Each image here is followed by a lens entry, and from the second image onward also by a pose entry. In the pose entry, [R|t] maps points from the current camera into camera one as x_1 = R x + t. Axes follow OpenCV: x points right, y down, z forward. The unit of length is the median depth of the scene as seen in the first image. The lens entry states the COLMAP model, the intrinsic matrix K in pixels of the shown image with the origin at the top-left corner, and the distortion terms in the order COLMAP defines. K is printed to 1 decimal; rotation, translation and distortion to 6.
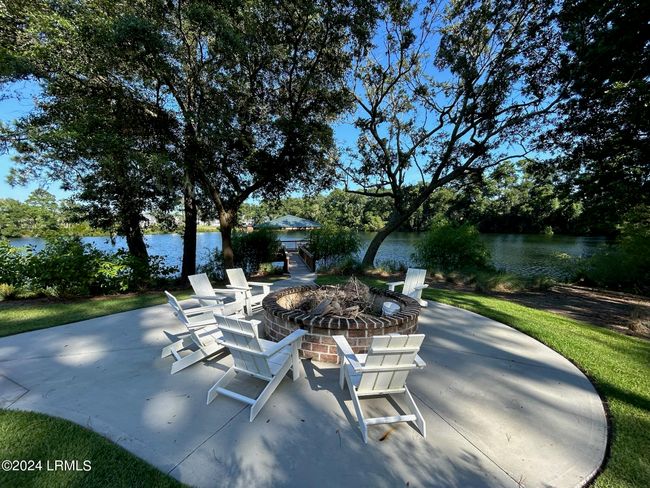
lens RADIAL K [[266.0, 0, 323.1], [0, 266.0, 242.9], [0, 0, 1]] dist [-0.000741, 0.000234]
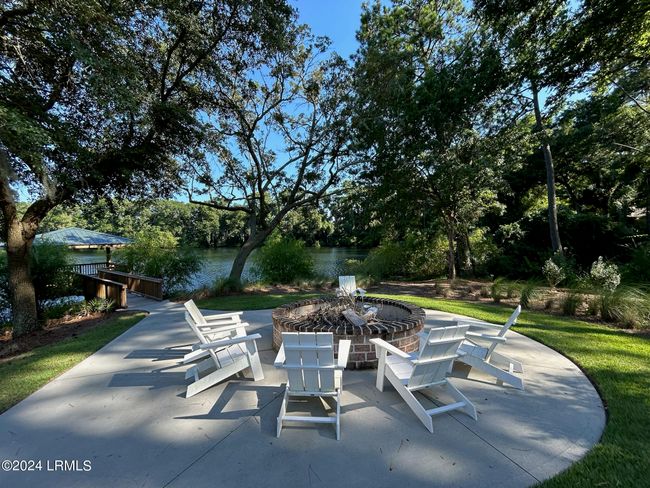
lens RADIAL K [[266.0, 0, 323.1], [0, 266.0, 242.9], [0, 0, 1]] dist [-0.000741, 0.000234]
pose [[0.724318, -0.015385, 0.689294, -0.031713], [0.056488, 0.997714, -0.037089, -0.000574], [-0.687148, 0.065801, 0.723532, 0.013288]]
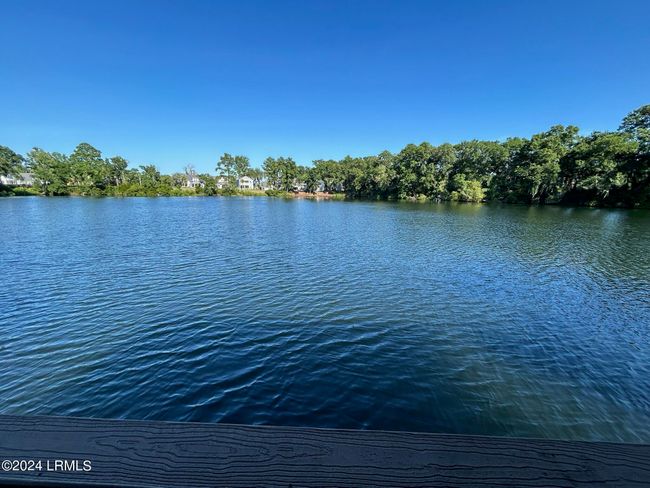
lens RADIAL K [[266.0, 0, 323.1], [0, 266.0, 242.9], [0, 0, 1]] dist [-0.000741, 0.000234]
pose [[0.978122, 0.067083, -0.196919, -0.039005], [-0.043547, 0.991635, 0.121510, -0.005410], [0.203423, -0.110276, 0.972861, 0.242404]]
